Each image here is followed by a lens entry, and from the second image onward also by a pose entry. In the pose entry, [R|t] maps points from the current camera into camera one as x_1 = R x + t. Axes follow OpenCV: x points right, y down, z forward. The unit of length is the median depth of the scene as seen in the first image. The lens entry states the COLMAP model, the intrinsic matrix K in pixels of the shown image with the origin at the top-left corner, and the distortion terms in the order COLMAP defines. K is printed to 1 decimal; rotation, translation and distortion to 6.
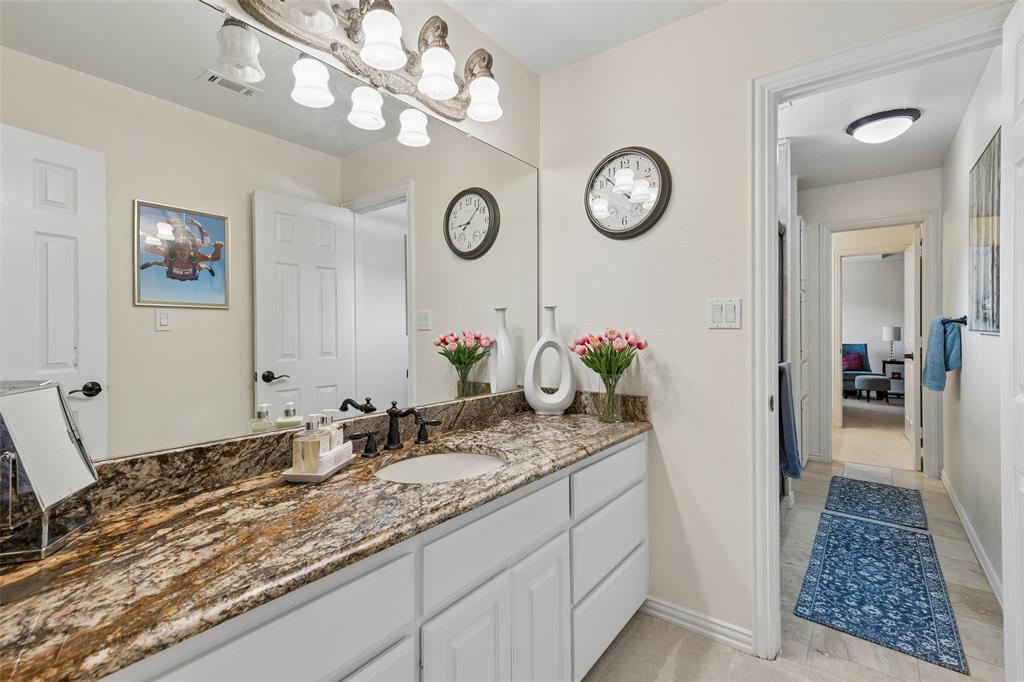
lens RADIAL K [[467.7, 0, 505.5], [0, 467.7, 336.0], [0, 0, 1]] dist [0.010411, -0.001953]
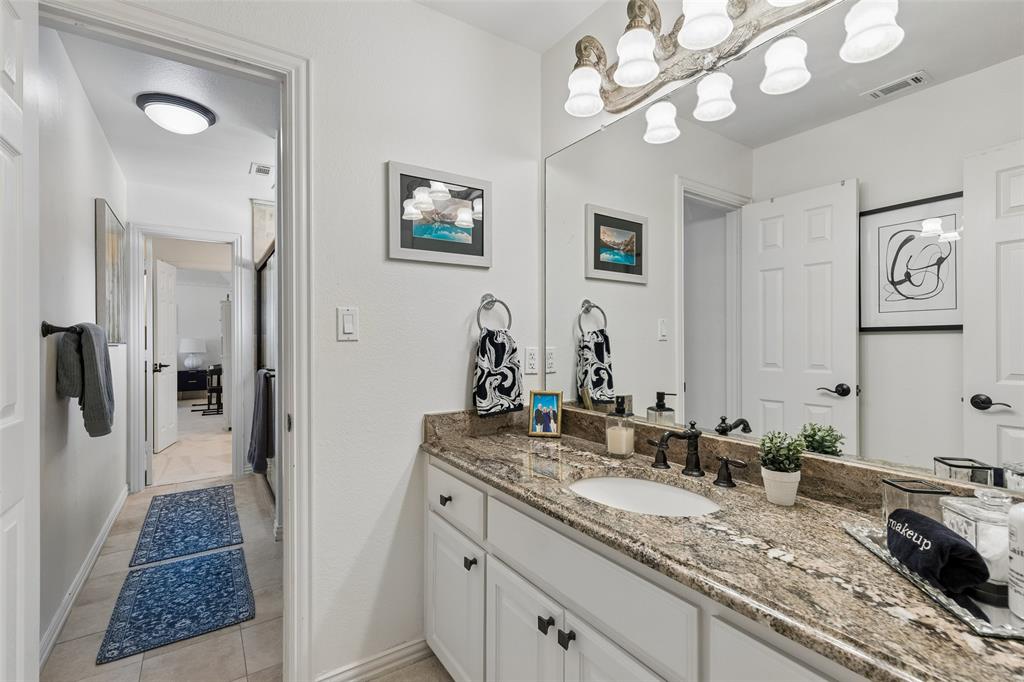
lens RADIAL K [[467.7, 0, 507.0], [0, 467.7, 341.4], [0, 0, 1]] dist [0.010411, -0.001953]
pose [[-0.328035, 0.002764, -0.944662, 1.486694], [-0.005261, 0.999975, 0.004753, -0.019334], [0.944651, 0.006529, -0.328012, 1.939443]]
